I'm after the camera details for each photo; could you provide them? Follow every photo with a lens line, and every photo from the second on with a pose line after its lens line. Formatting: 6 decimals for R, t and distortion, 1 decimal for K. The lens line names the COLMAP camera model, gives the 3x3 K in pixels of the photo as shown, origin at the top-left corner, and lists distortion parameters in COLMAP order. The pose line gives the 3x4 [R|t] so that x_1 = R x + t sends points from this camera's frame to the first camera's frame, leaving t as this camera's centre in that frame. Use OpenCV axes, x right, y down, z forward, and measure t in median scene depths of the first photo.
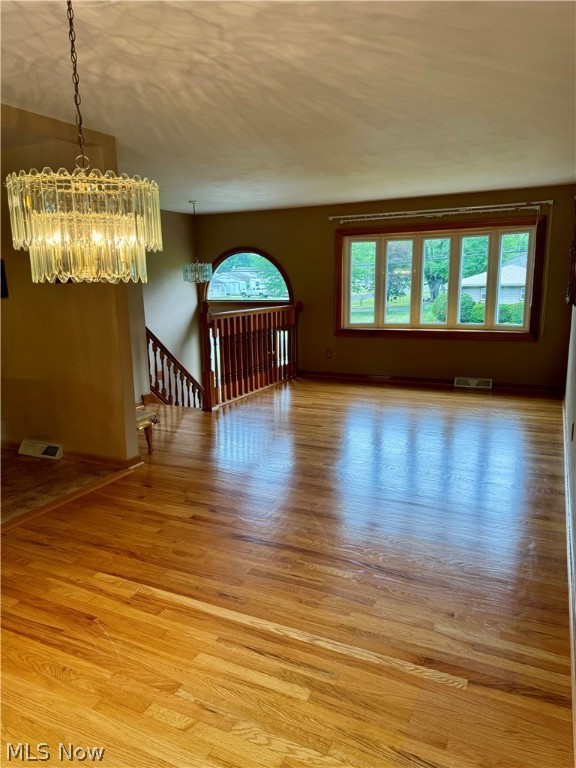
lens RADIAL K [[549.3, 0, 288.0], [0, 549.3, 384.0], [0, 0, 1]] dist [0.045924, -0.045733]
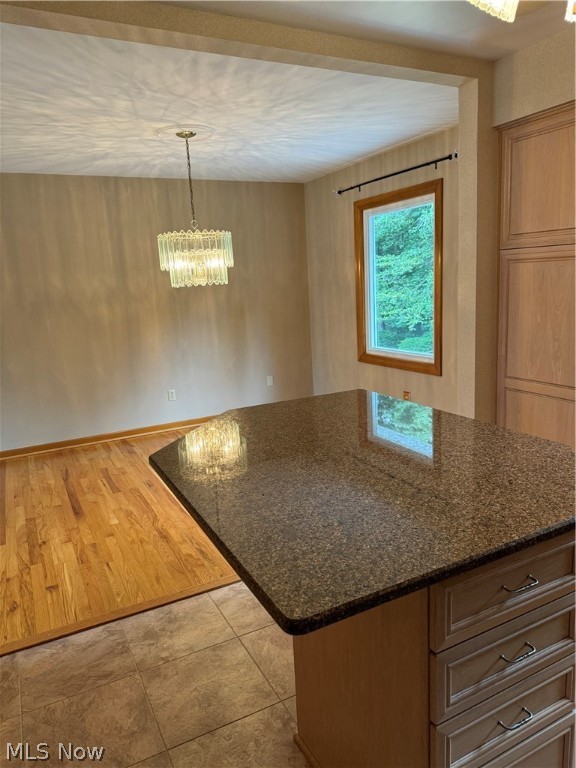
lens RADIAL K [[549.3, 0, 288.0], [0, 549.3, 384.0], [0, 0, 1]] dist [0.045924, -0.045733]
pose [[-0.801703, -0.052575, 0.595406, -1.017736], [0.175956, 0.931227, 0.319149, -0.245024], [-0.571238, 0.360628, -0.737316, 1.367686]]
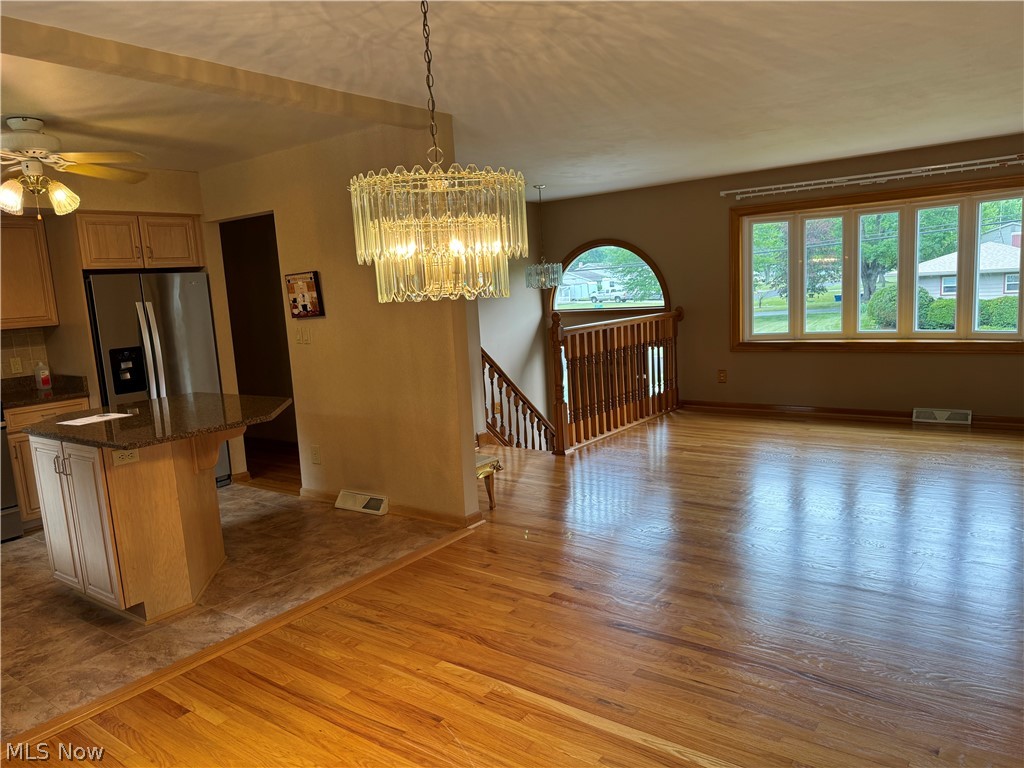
lens RADIAL K [[733.7, 0, 512.4], [0, 733.7, 387.2], [0, 0, 1]] dist [0.047662, -0.049021]
pose [[0.982333, -0.014198, -0.186599, -0.032996], [0.006480, 0.999100, -0.041908, -0.004277], [0.187027, 0.039958, 0.981542, -0.024902]]
